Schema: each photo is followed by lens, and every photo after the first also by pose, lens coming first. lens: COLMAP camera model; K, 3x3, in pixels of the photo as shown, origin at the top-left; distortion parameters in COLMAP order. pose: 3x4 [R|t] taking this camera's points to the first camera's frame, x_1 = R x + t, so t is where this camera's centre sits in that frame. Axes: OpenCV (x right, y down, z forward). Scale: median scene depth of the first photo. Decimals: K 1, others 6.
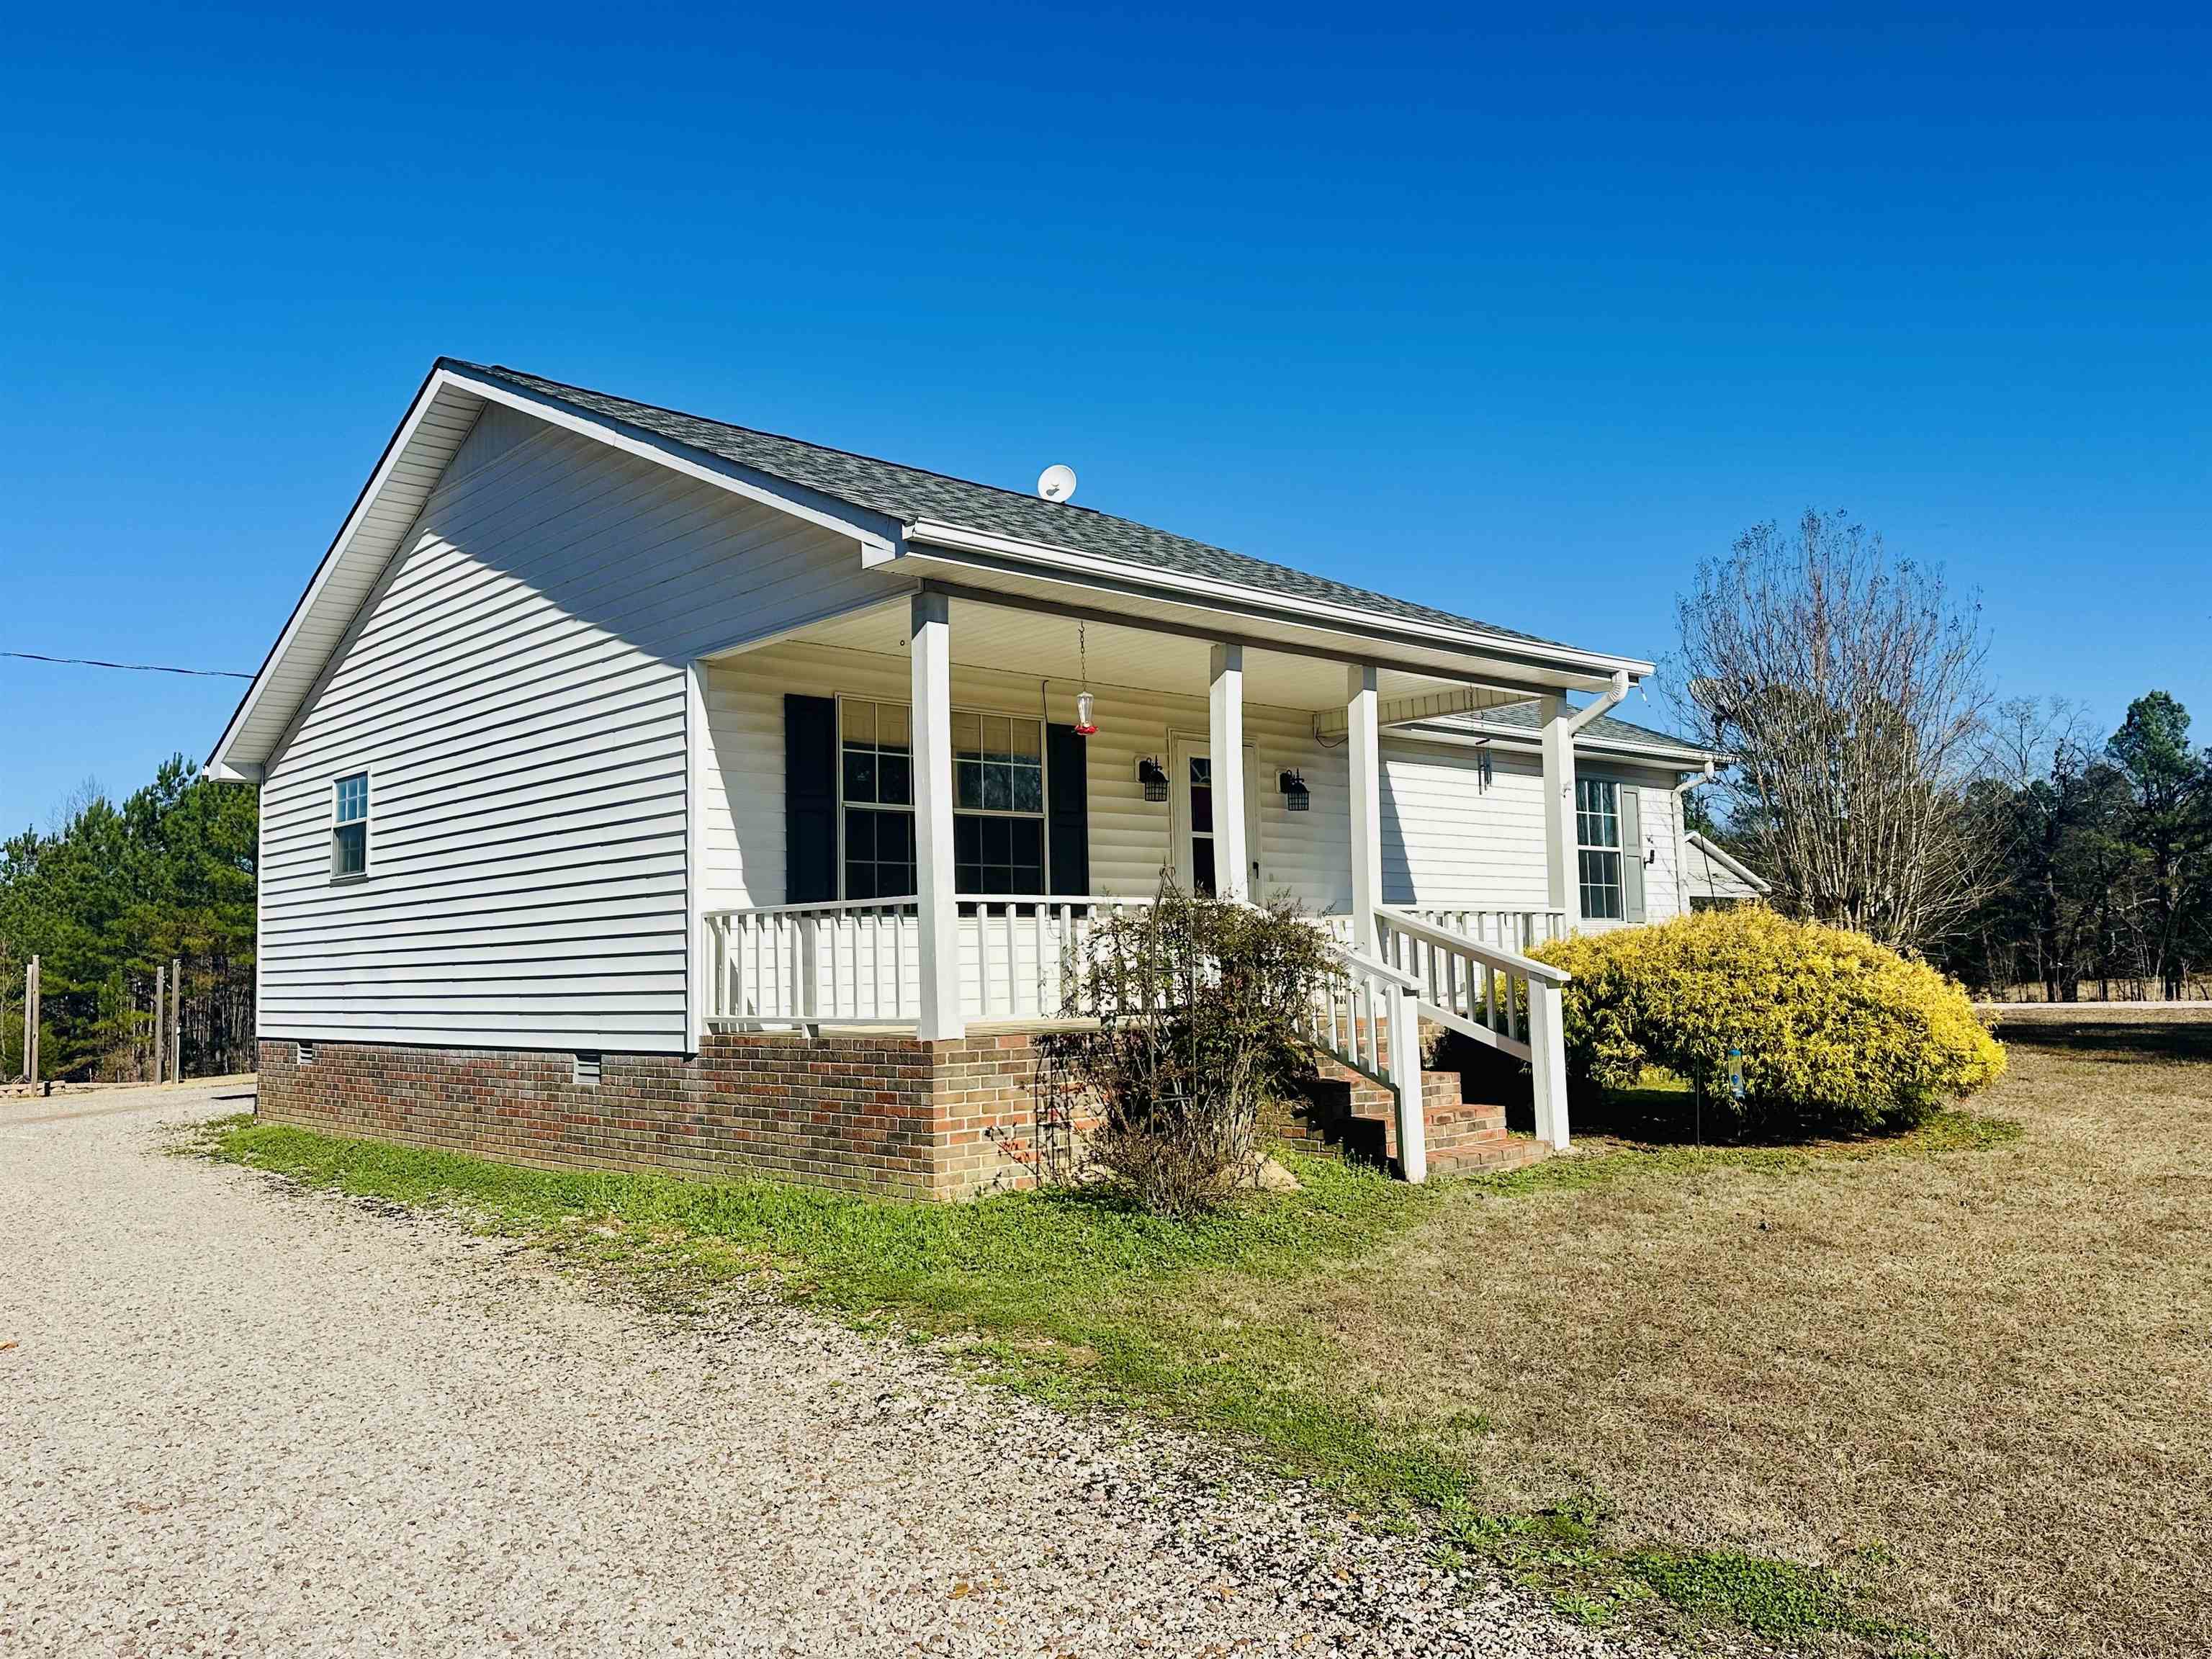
lens RADIAL K [[1679.4, 0, 1106.0], [0, 1679.4, 829.5], [0, 0, 1]] dist [0.000019, -0.110909]
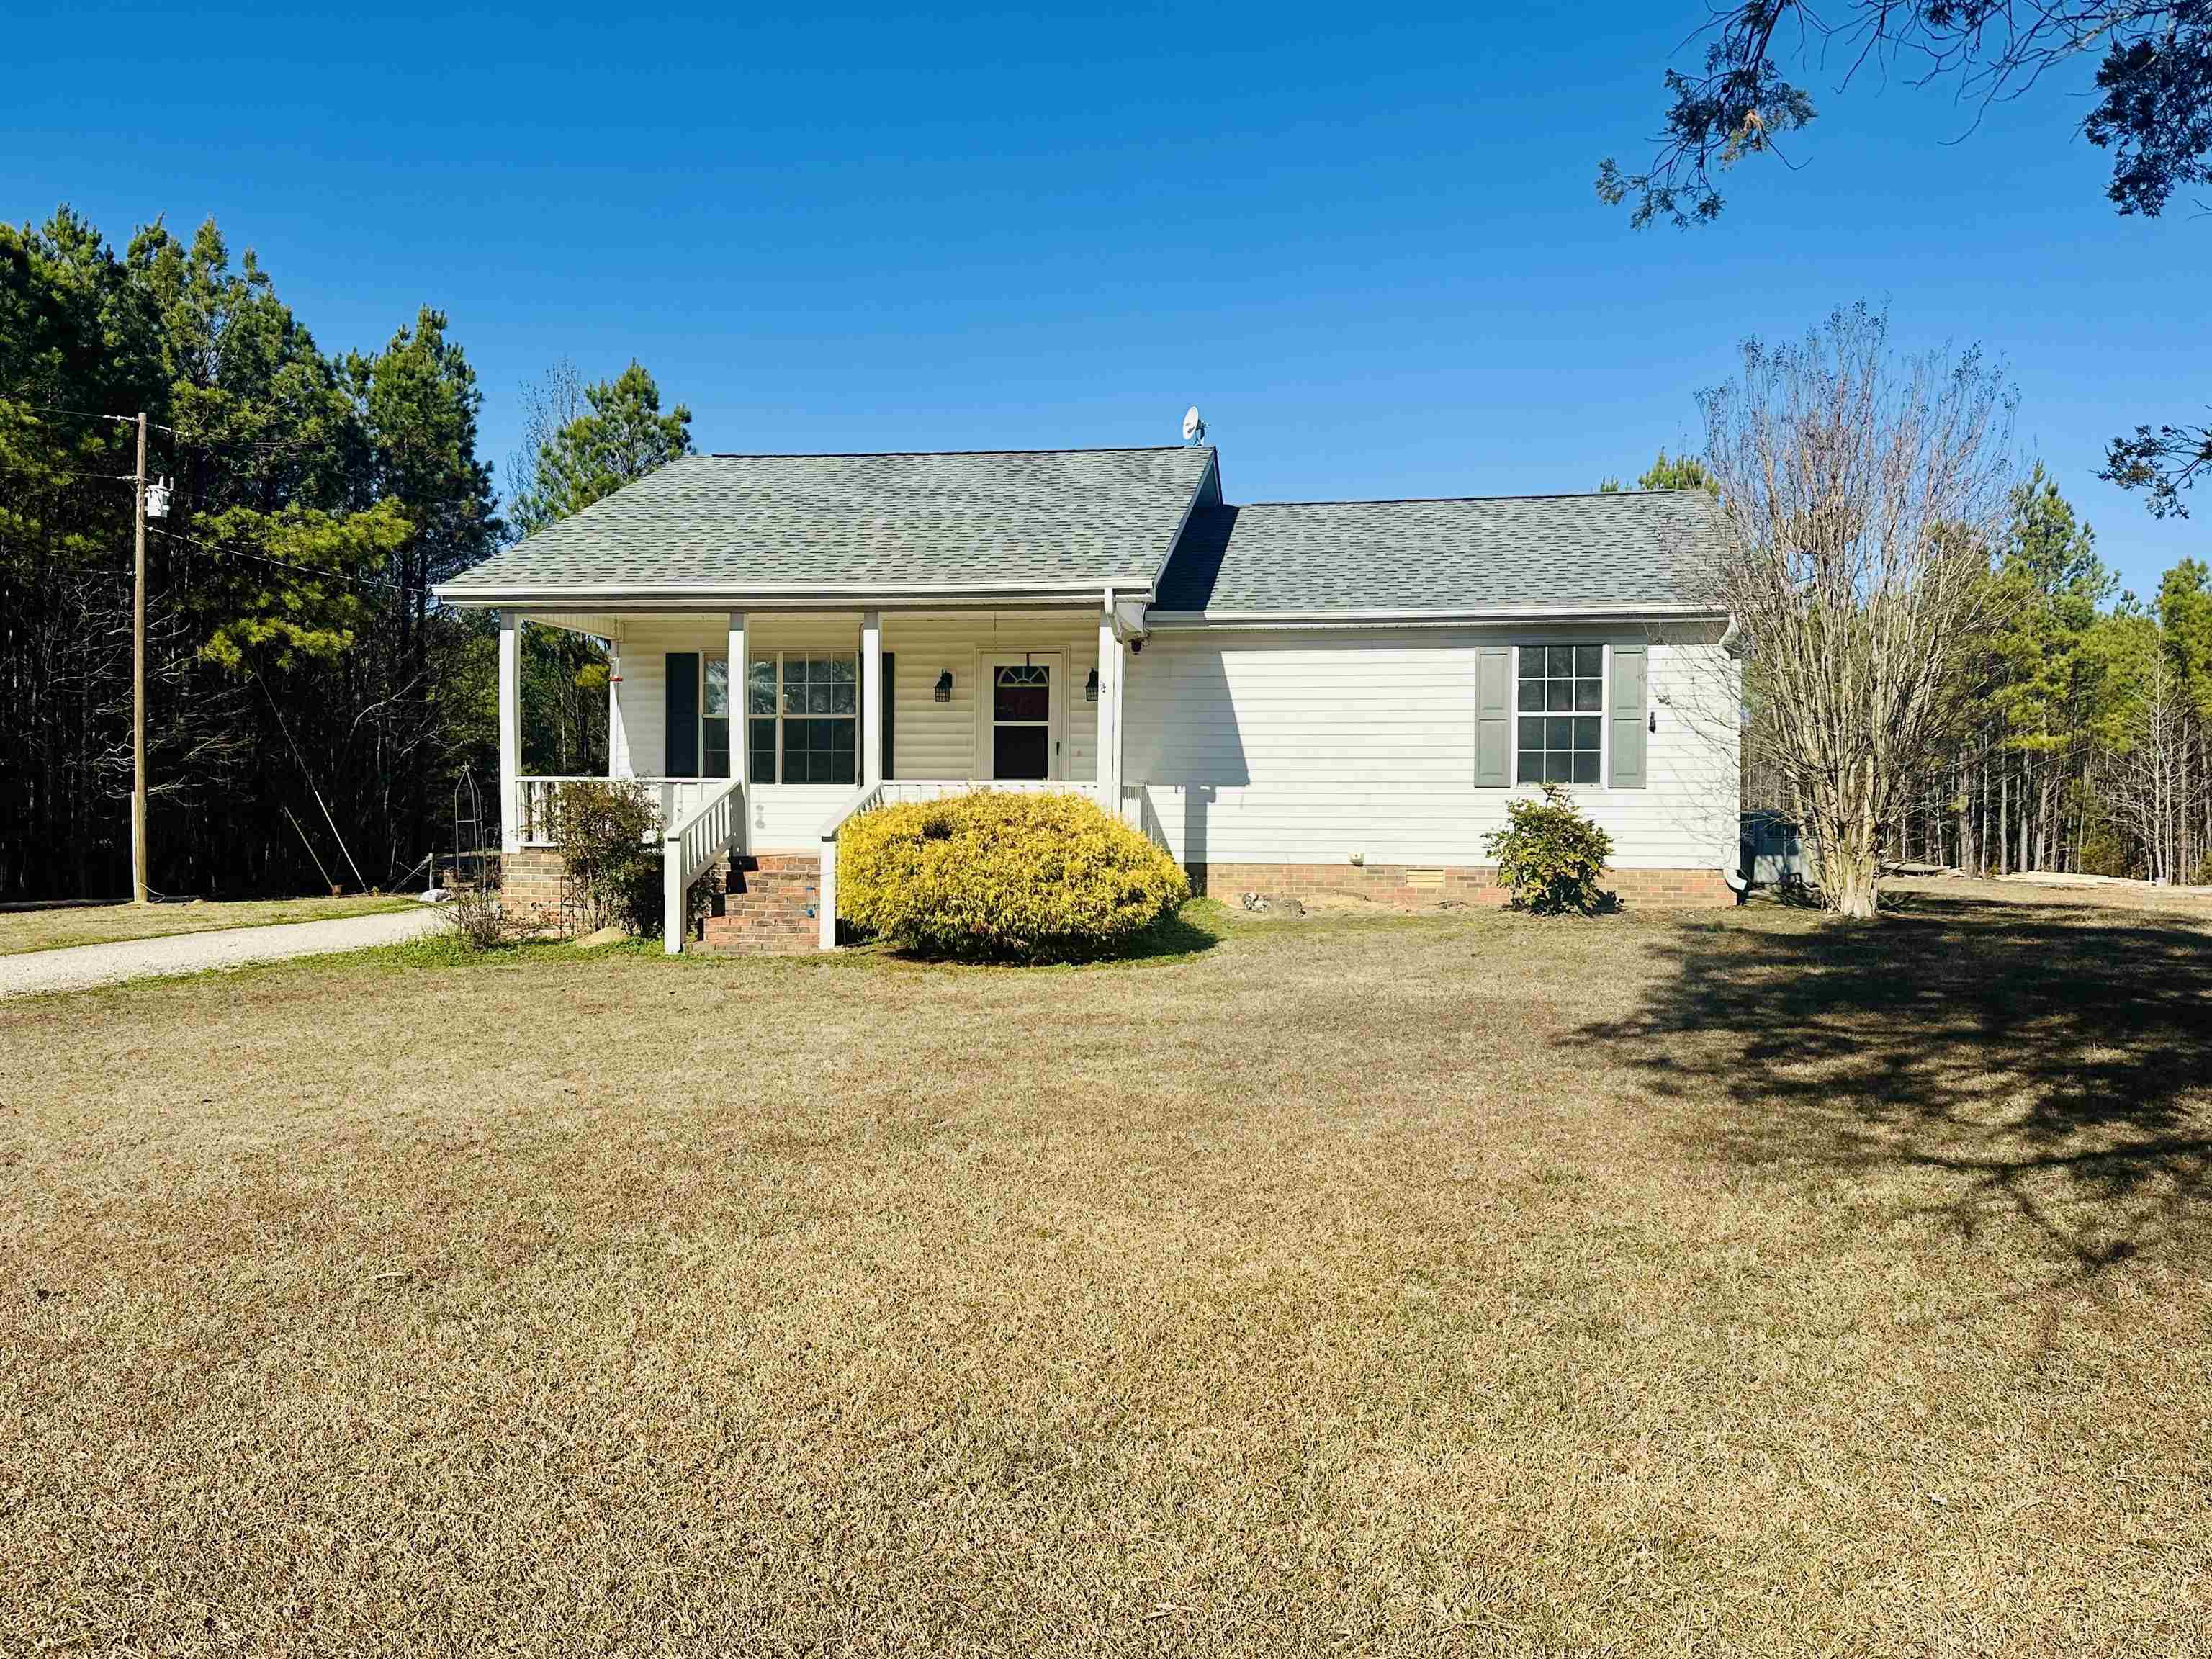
lens RADIAL K [[1752.7, 0, 1106.0], [0, 1752.7, 829.5], [0, 0, 1]] dist [0.091202, -0.063702]
pose [[0.635391, 0.029119, -0.771641, 1.315438], [0.045167, 0.996176, 0.074784, -0.015117], [0.770868, -0.082370, 0.631646, 0.180929]]
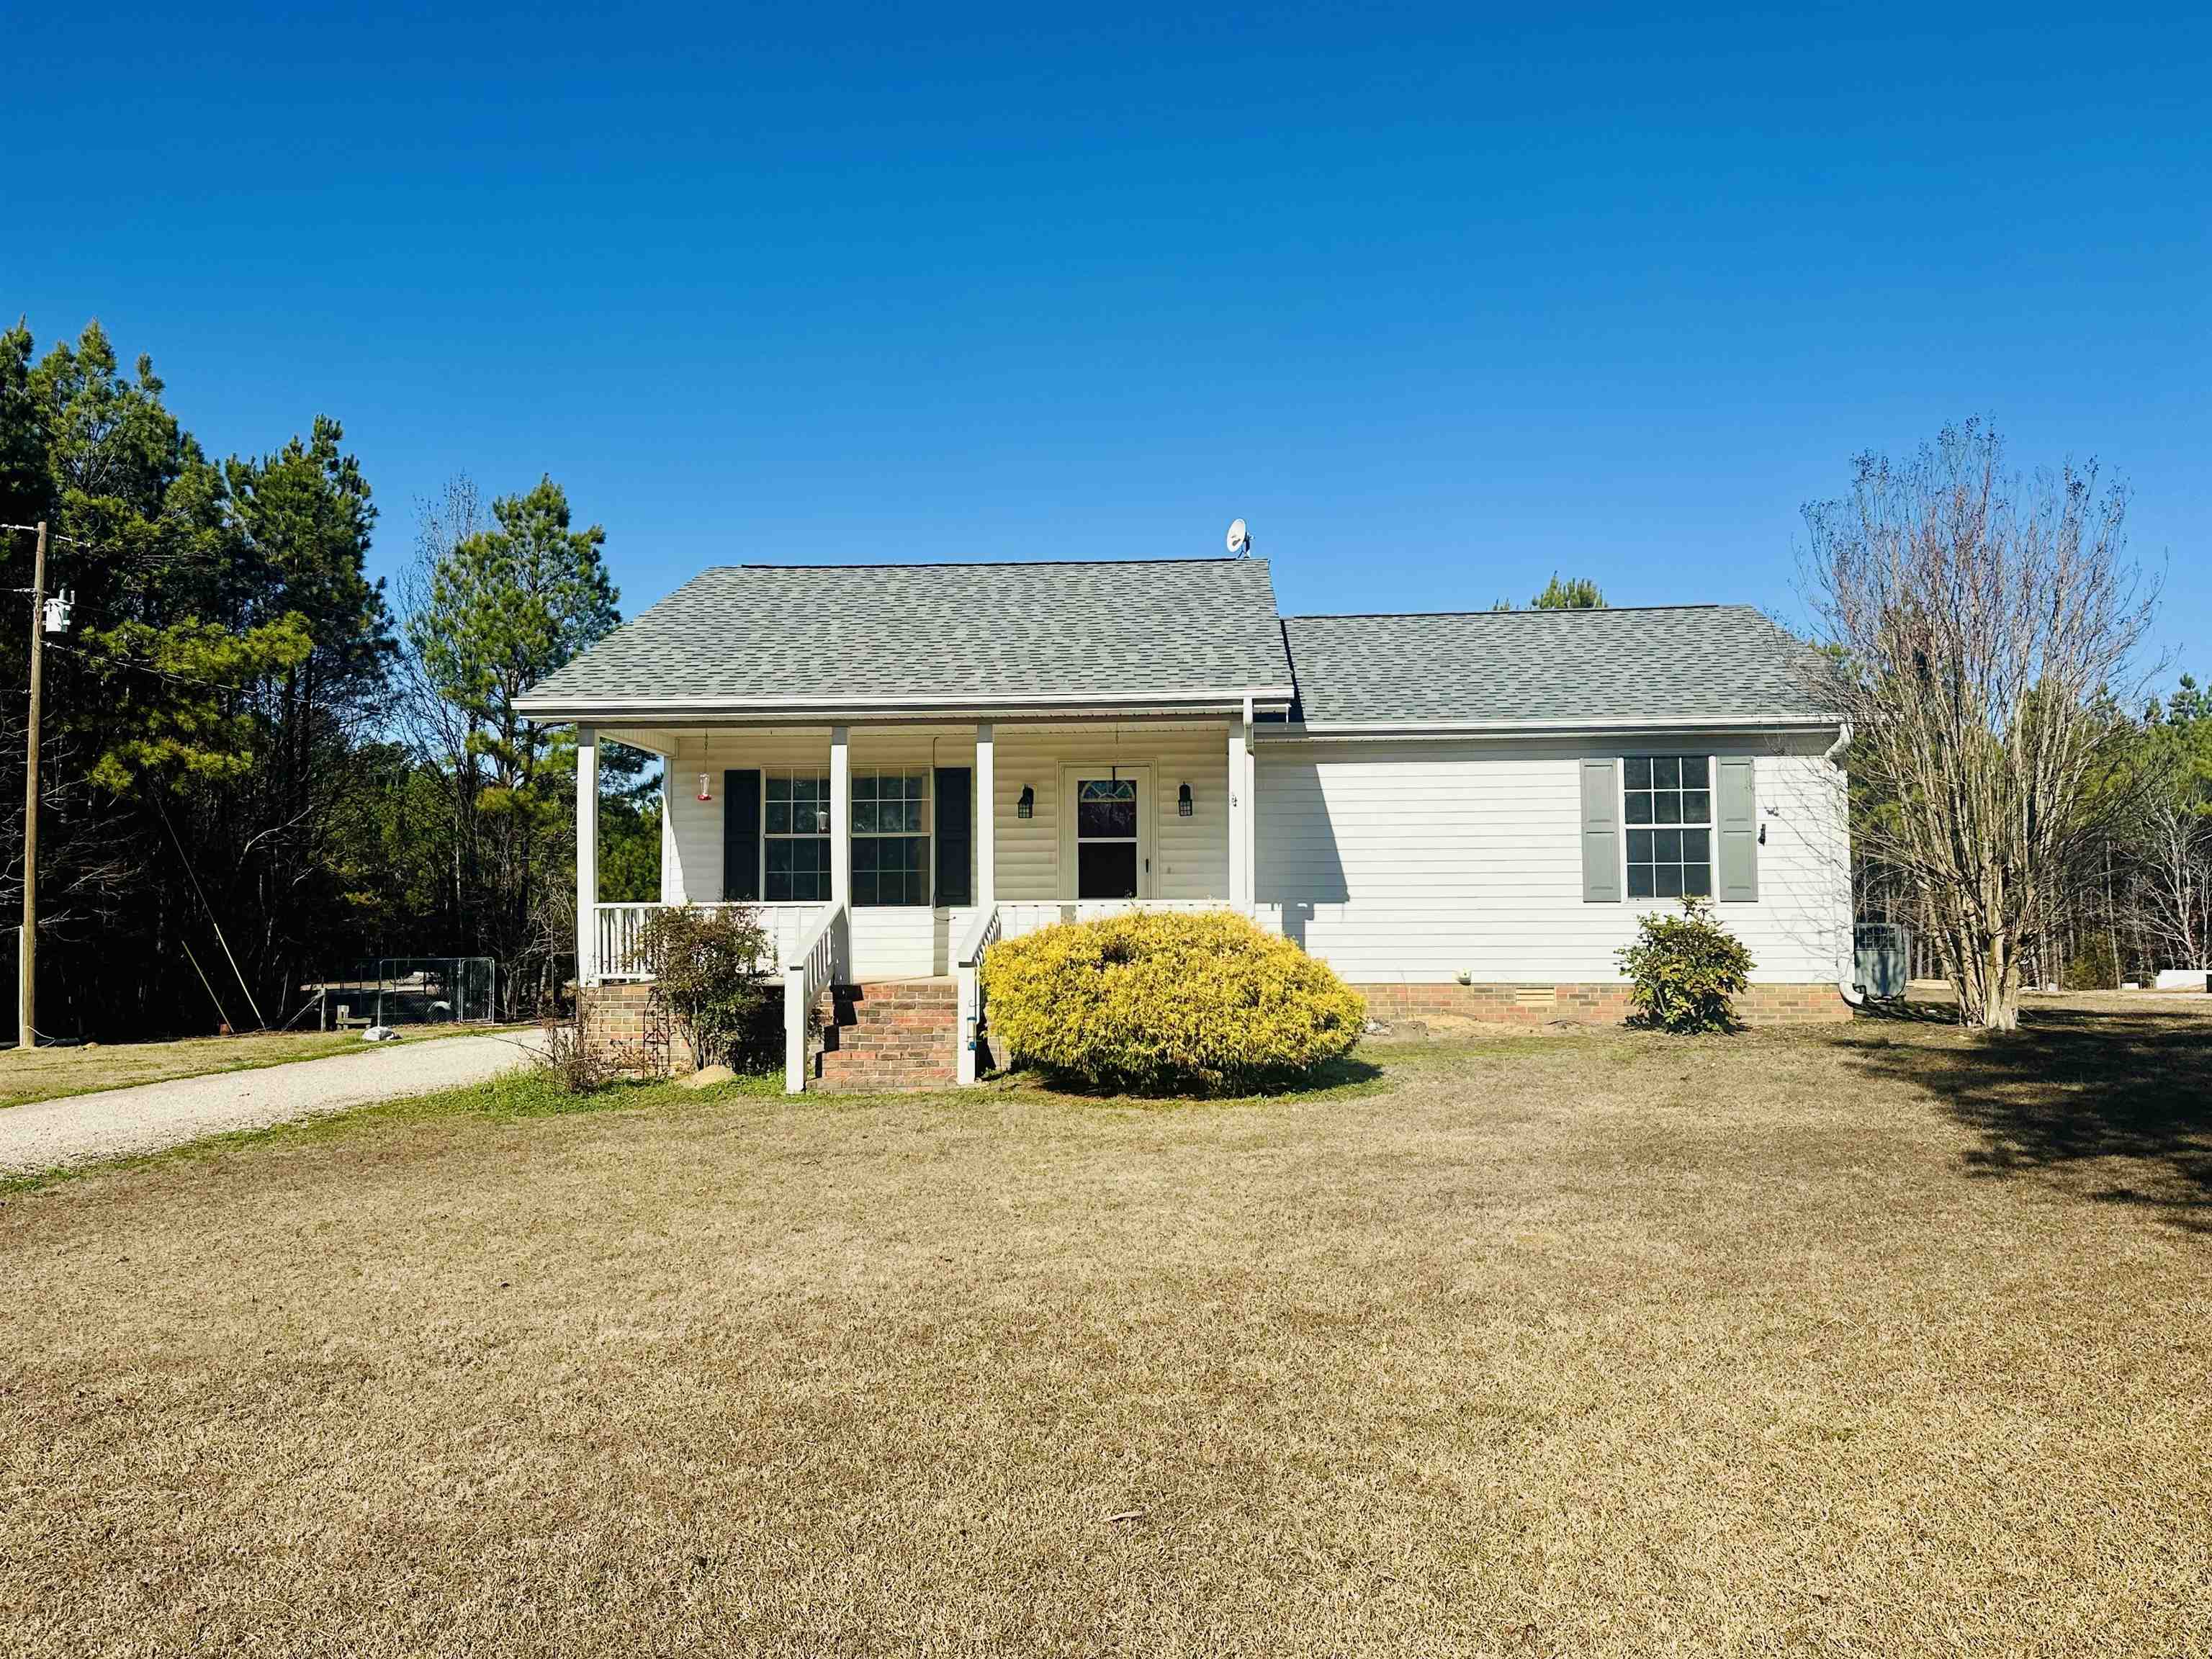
lens RADIAL K [[1752.6, 0, 1106.9], [0, 1752.6, 822.4], [0, 0, 1]] dist [0.087782, -0.004604]
pose [[0.702393, -0.031566, -0.711089, 1.122851], [0.052538, 0.998590, 0.007566, -0.022193], [0.709848, -0.042673, 0.703061, 0.067942]]
